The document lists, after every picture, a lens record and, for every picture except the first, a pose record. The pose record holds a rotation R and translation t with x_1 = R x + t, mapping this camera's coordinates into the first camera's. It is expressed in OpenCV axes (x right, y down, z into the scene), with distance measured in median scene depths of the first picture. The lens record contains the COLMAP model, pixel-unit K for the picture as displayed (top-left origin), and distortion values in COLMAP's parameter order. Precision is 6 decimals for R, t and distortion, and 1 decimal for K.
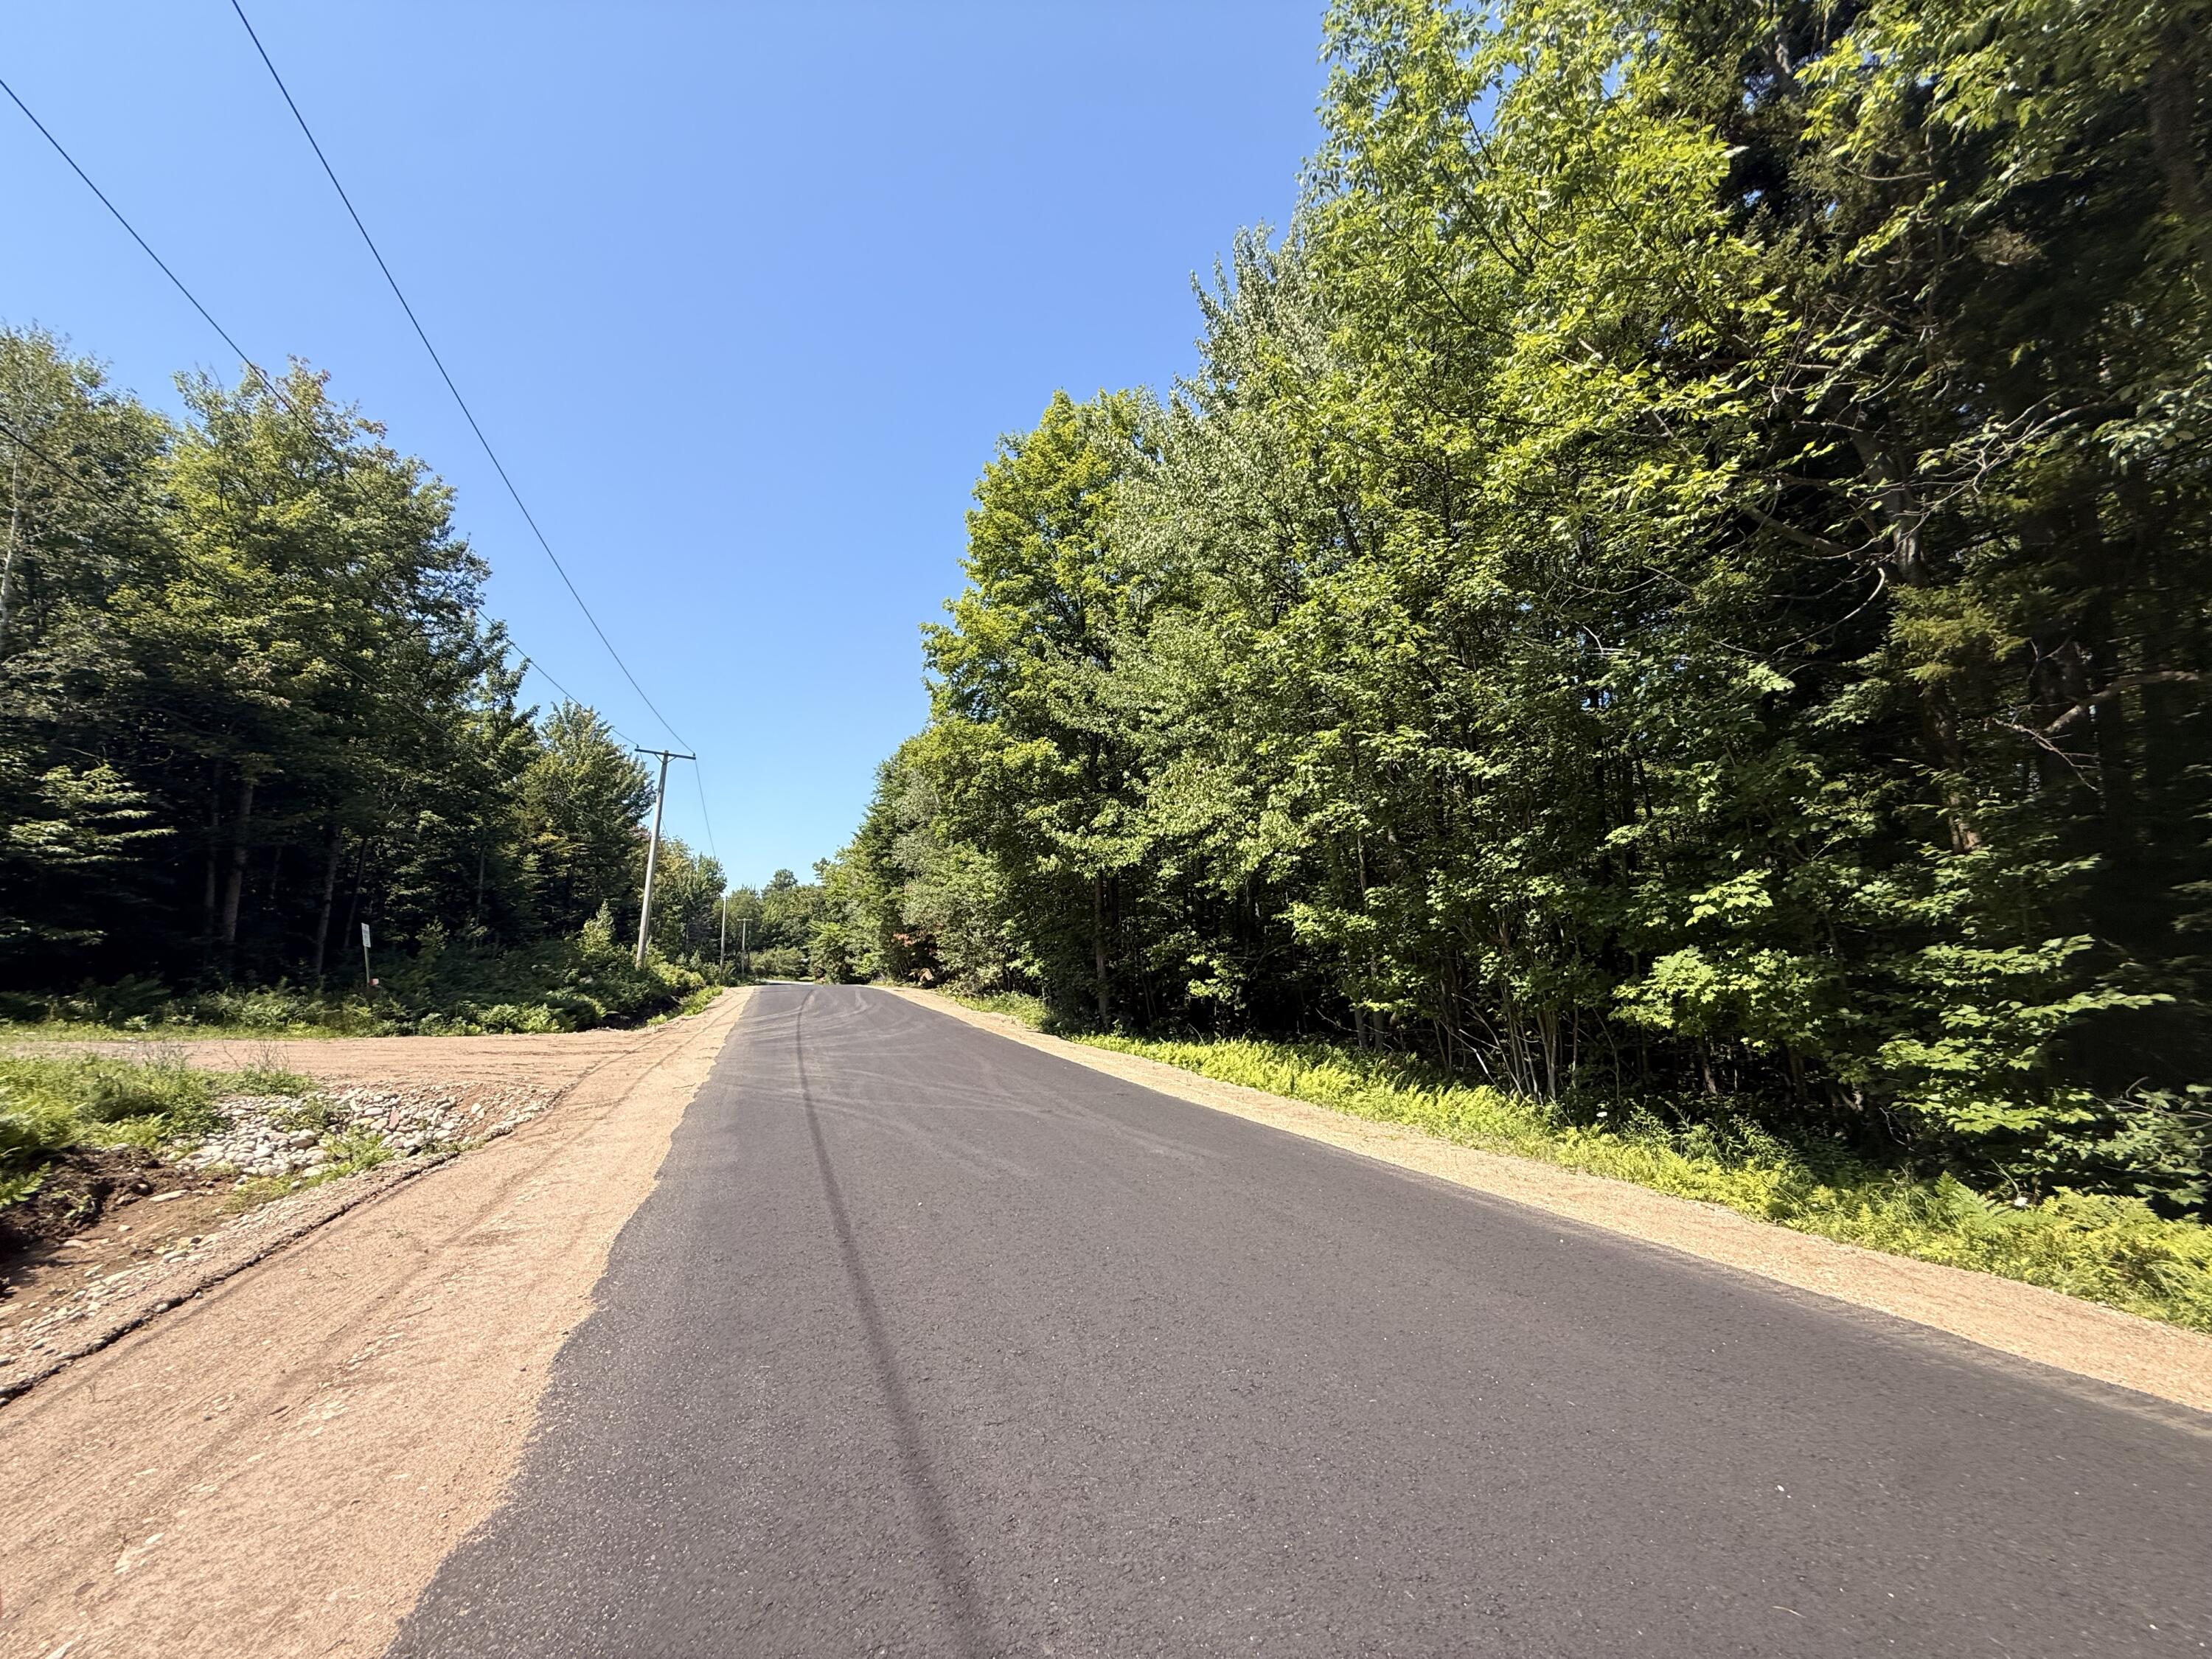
lens RADIAL K [[878.0, 0, 1102.4], [0, 878.0, 832.2], [0, 0, 1]] dist [-0.001458, 0.000057]
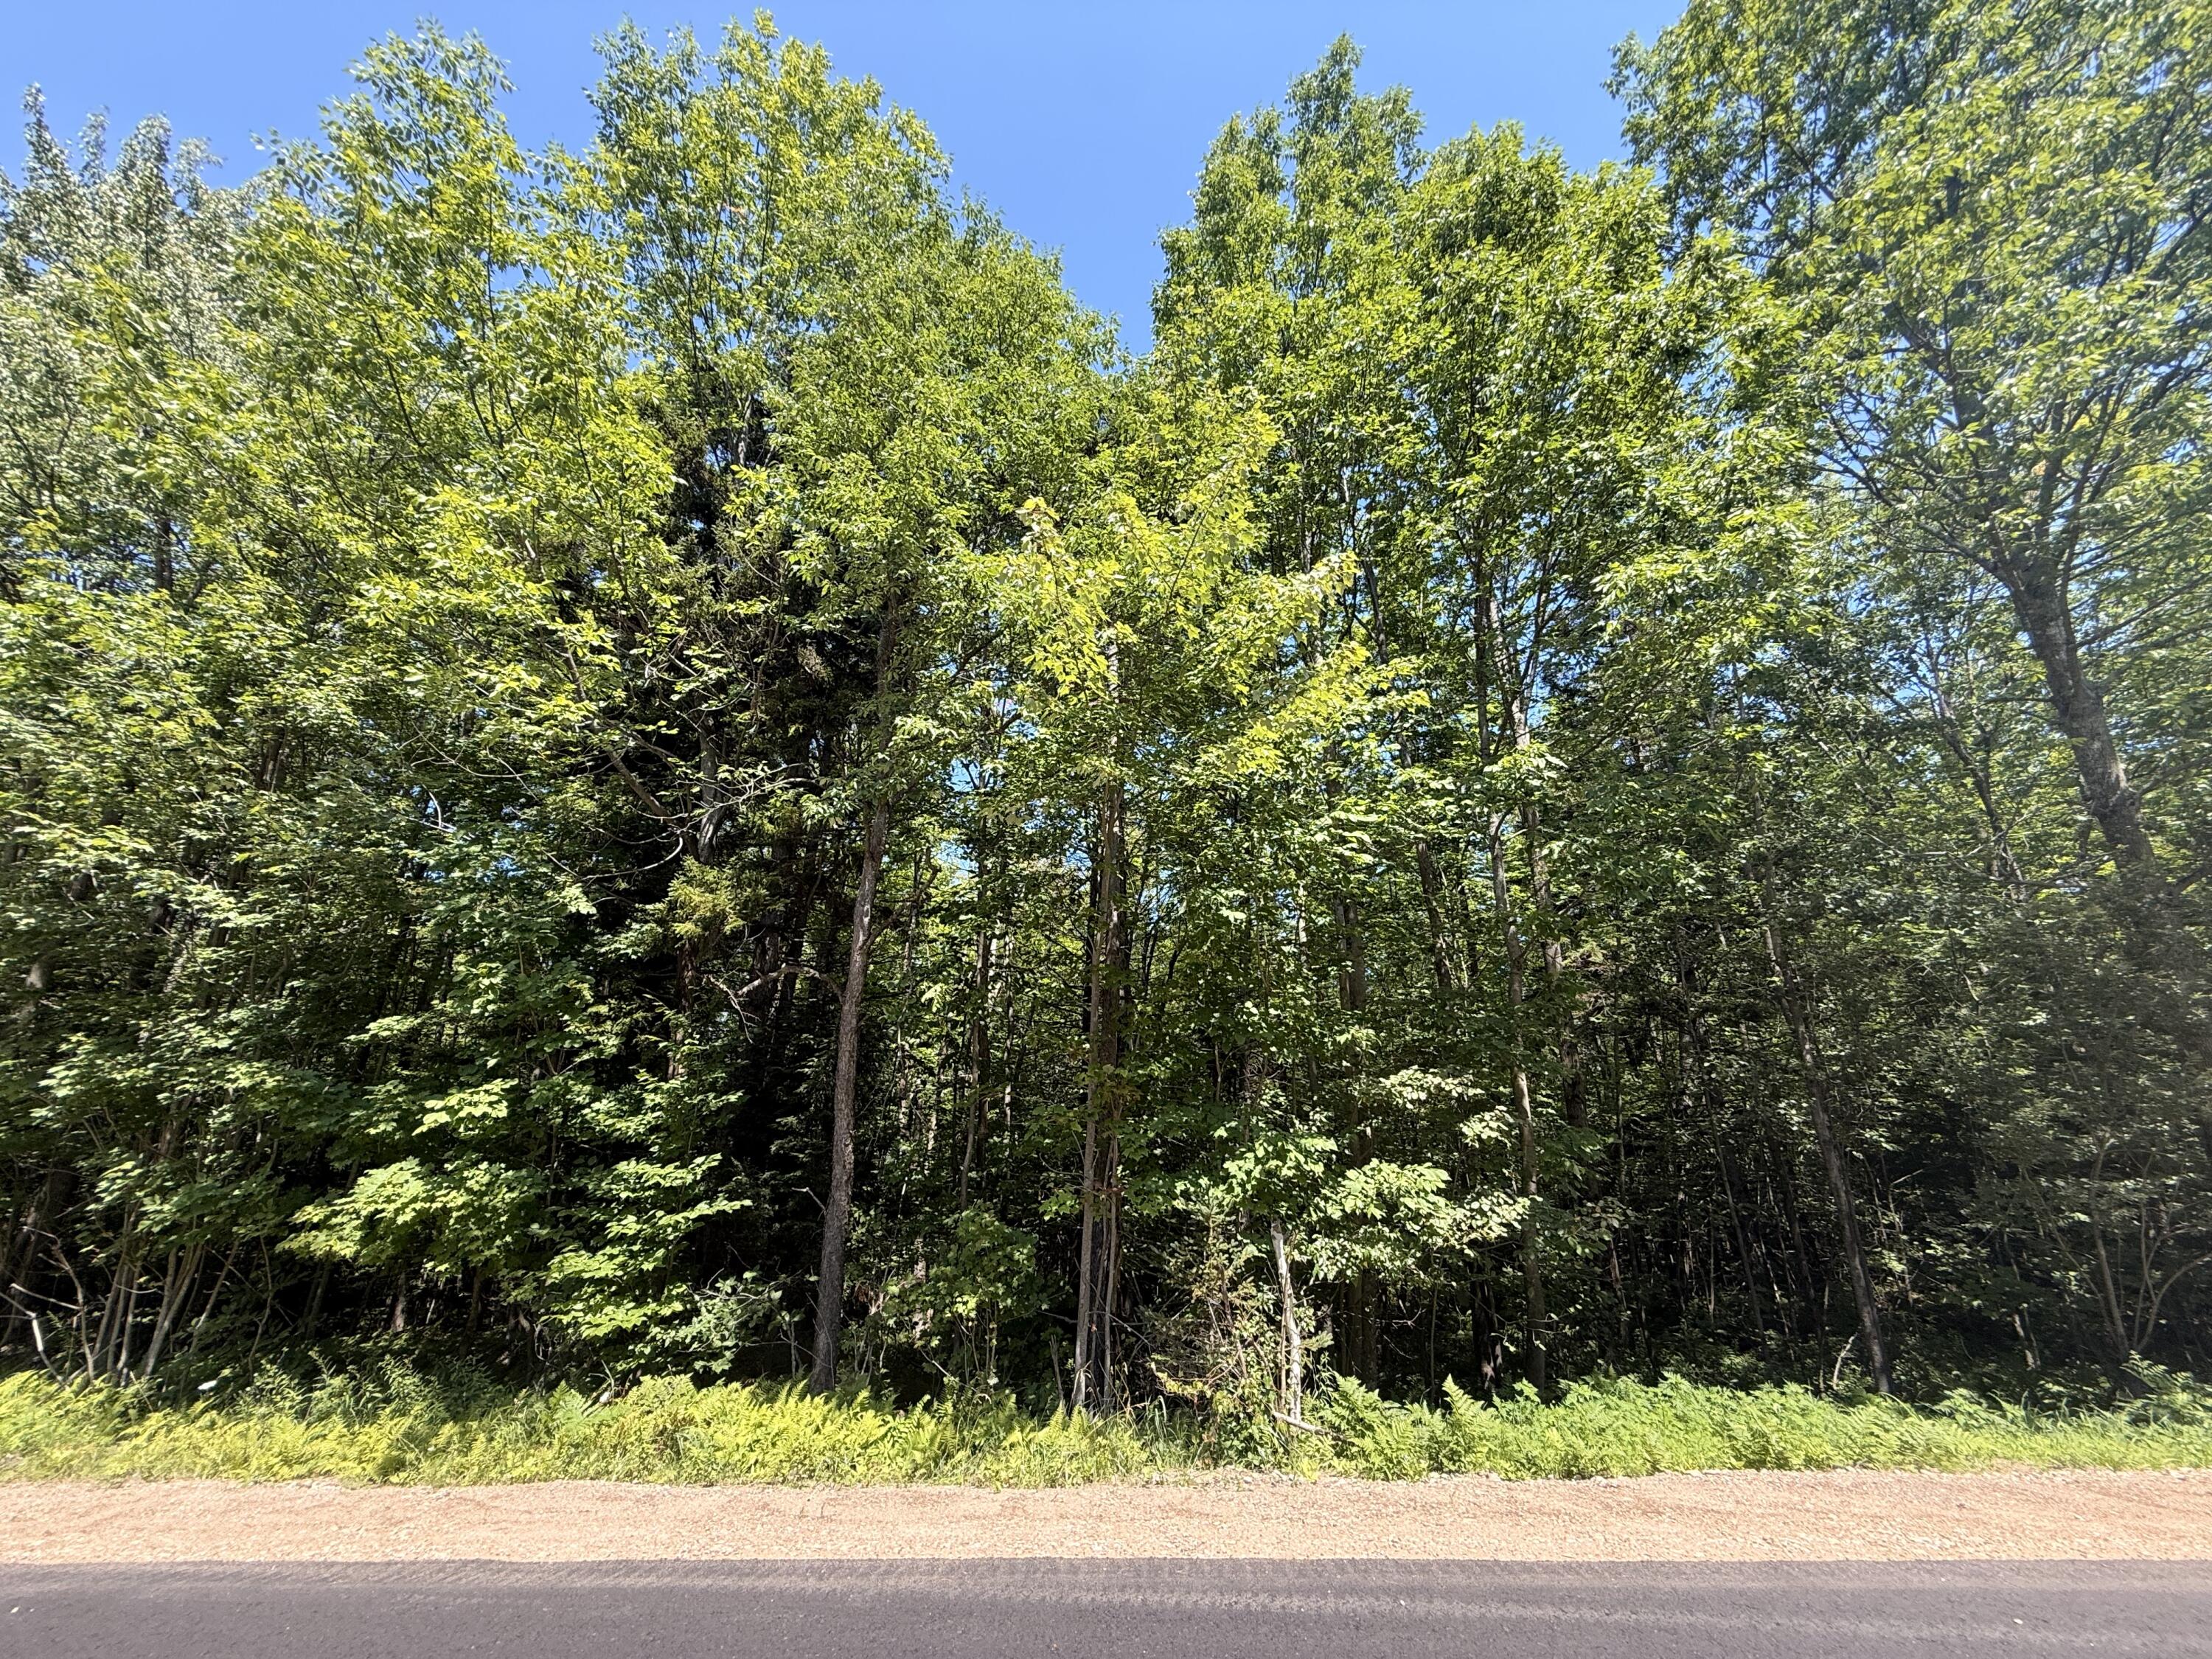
lens RADIAL K [[878.0, 0, 1102.4], [0, 878.0, 832.2], [0, 0, 1]] dist [-0.001458, 0.000057]
pose [[0.367219, 0.337685, 0.866671, 0.028112], [-0.134095, 0.941256, -0.309929, -0.004487], [-0.920418, -0.002405, 0.390929, -0.030585]]
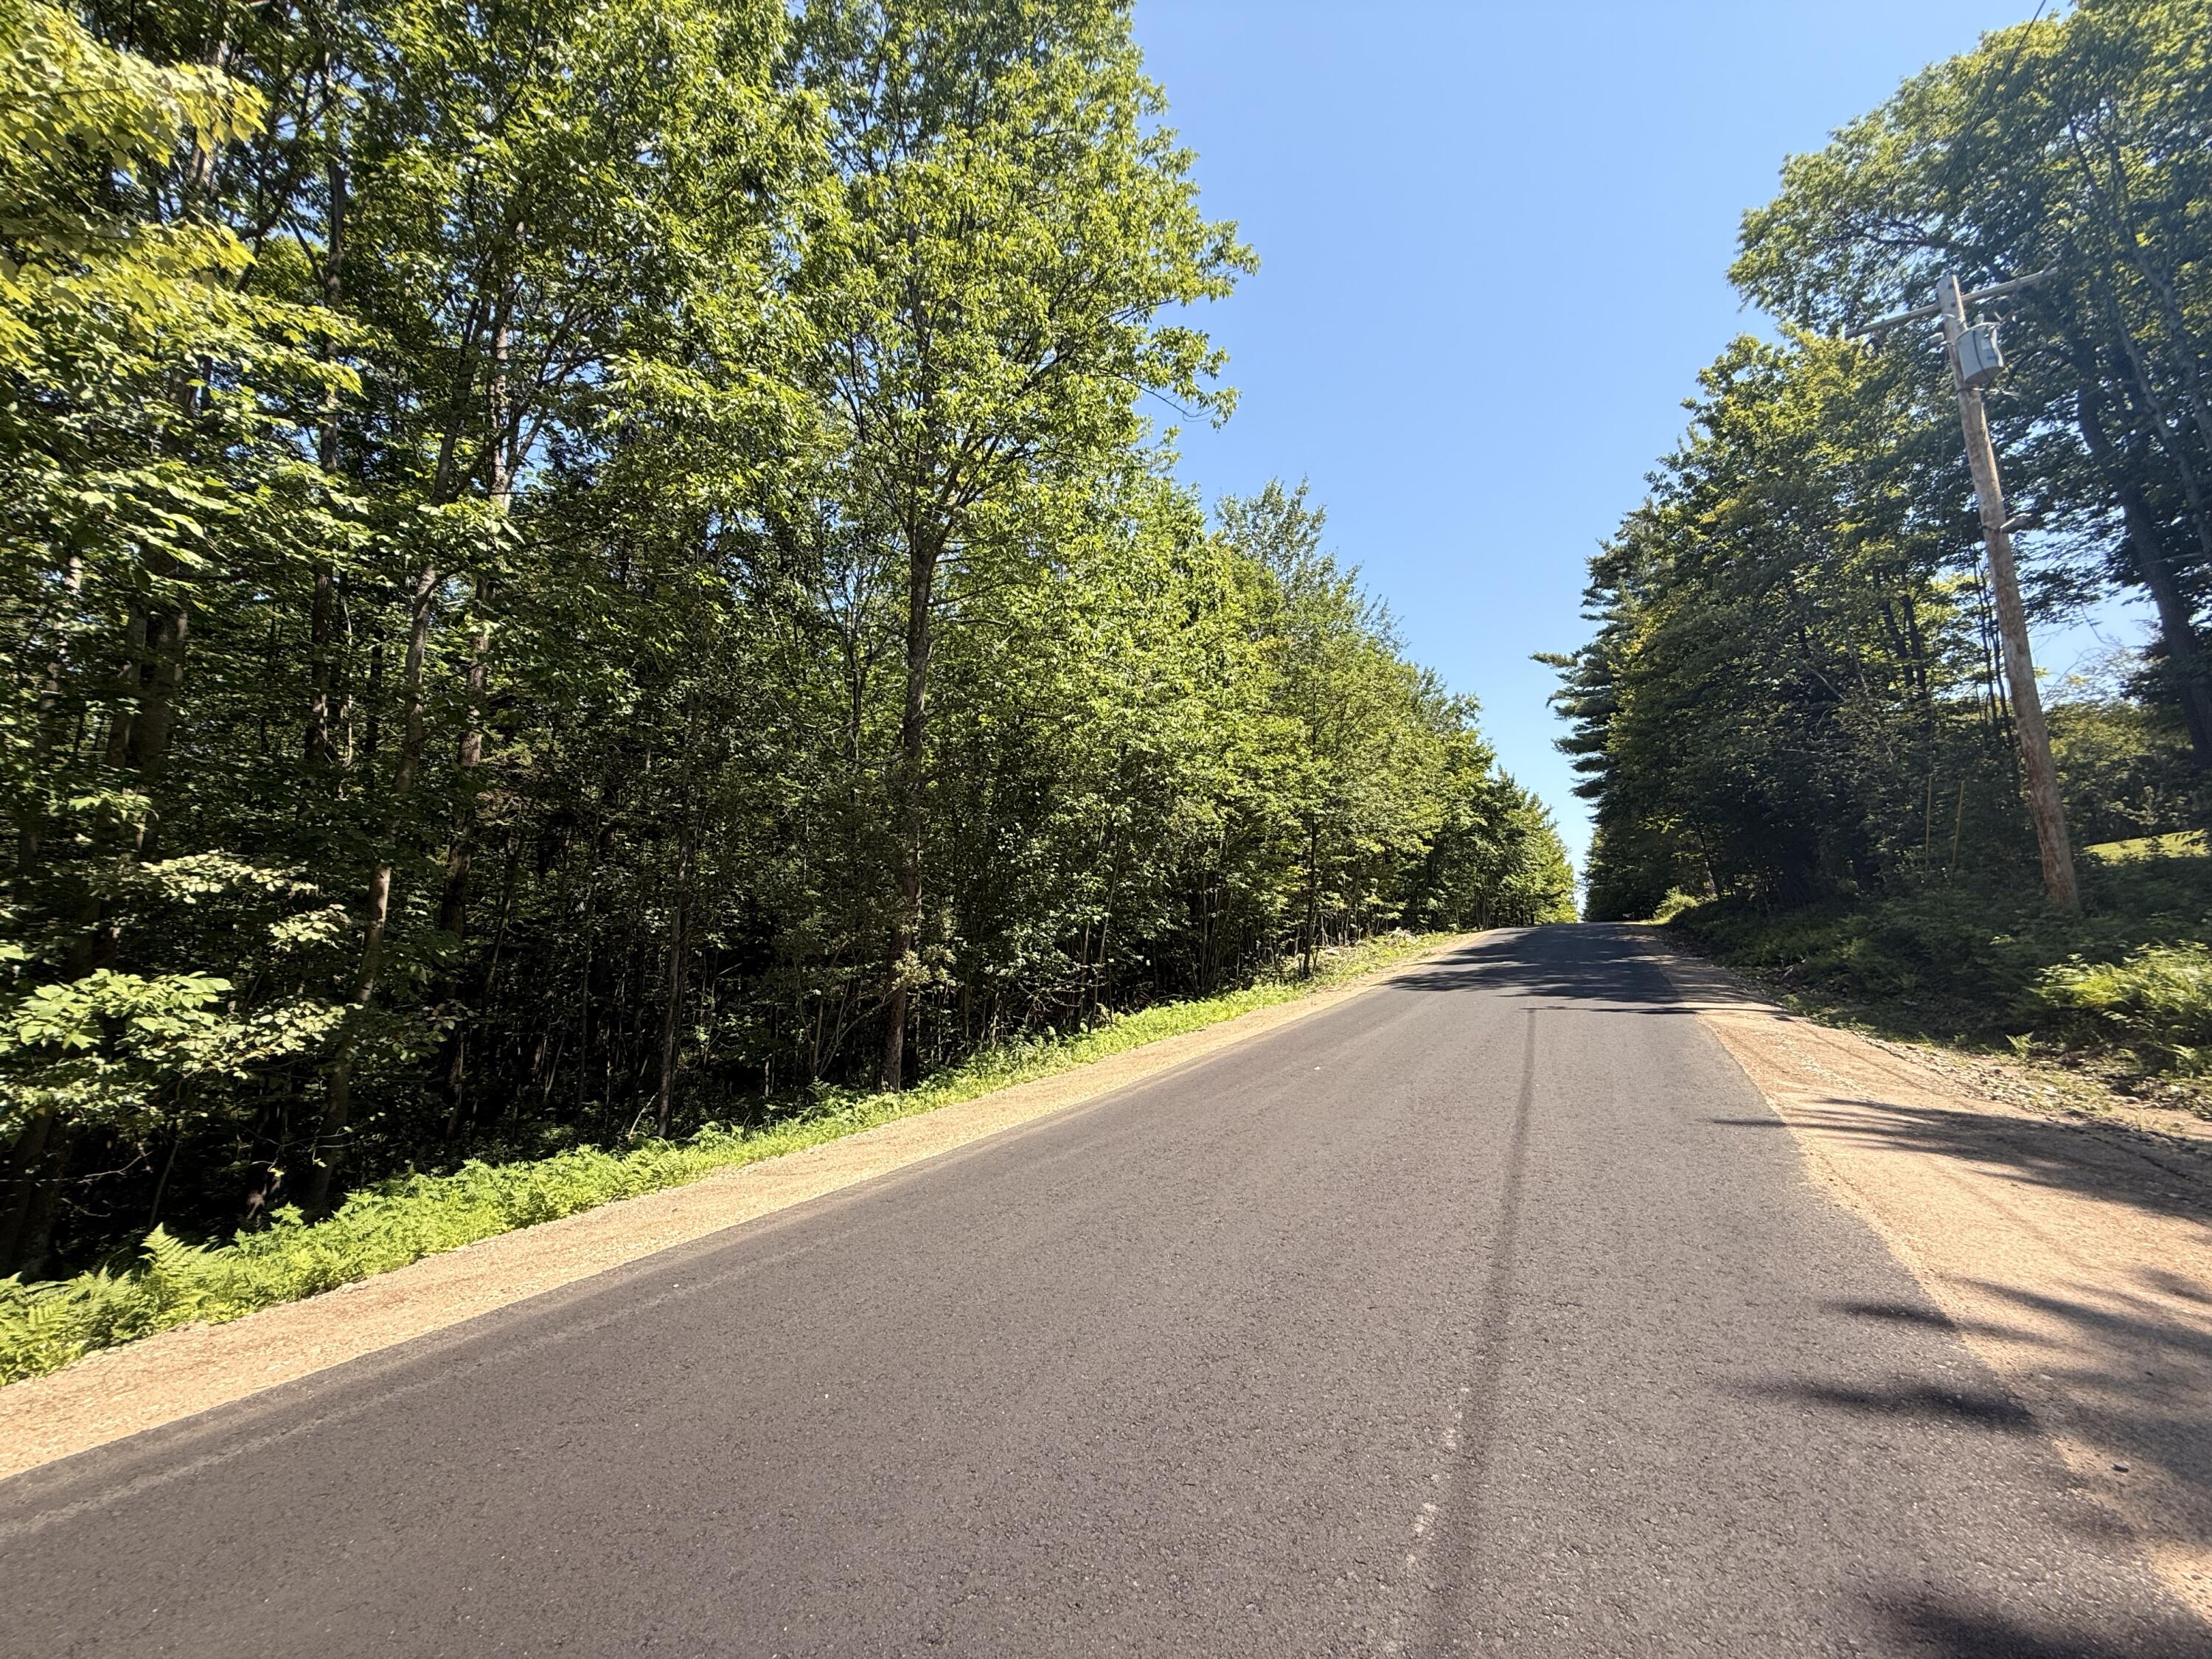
lens RADIAL K [[878.0, 0, 1102.4], [0, 878.0, 832.2], [0, 0, 1]] dist [-0.001458, 0.000057]
pose [[-0.656716, 0.126300, 0.743487, 0.068072], [-0.073144, 0.970561, -0.229481, -0.012962], [-0.750583, -0.205085, -0.628144, -0.090053]]
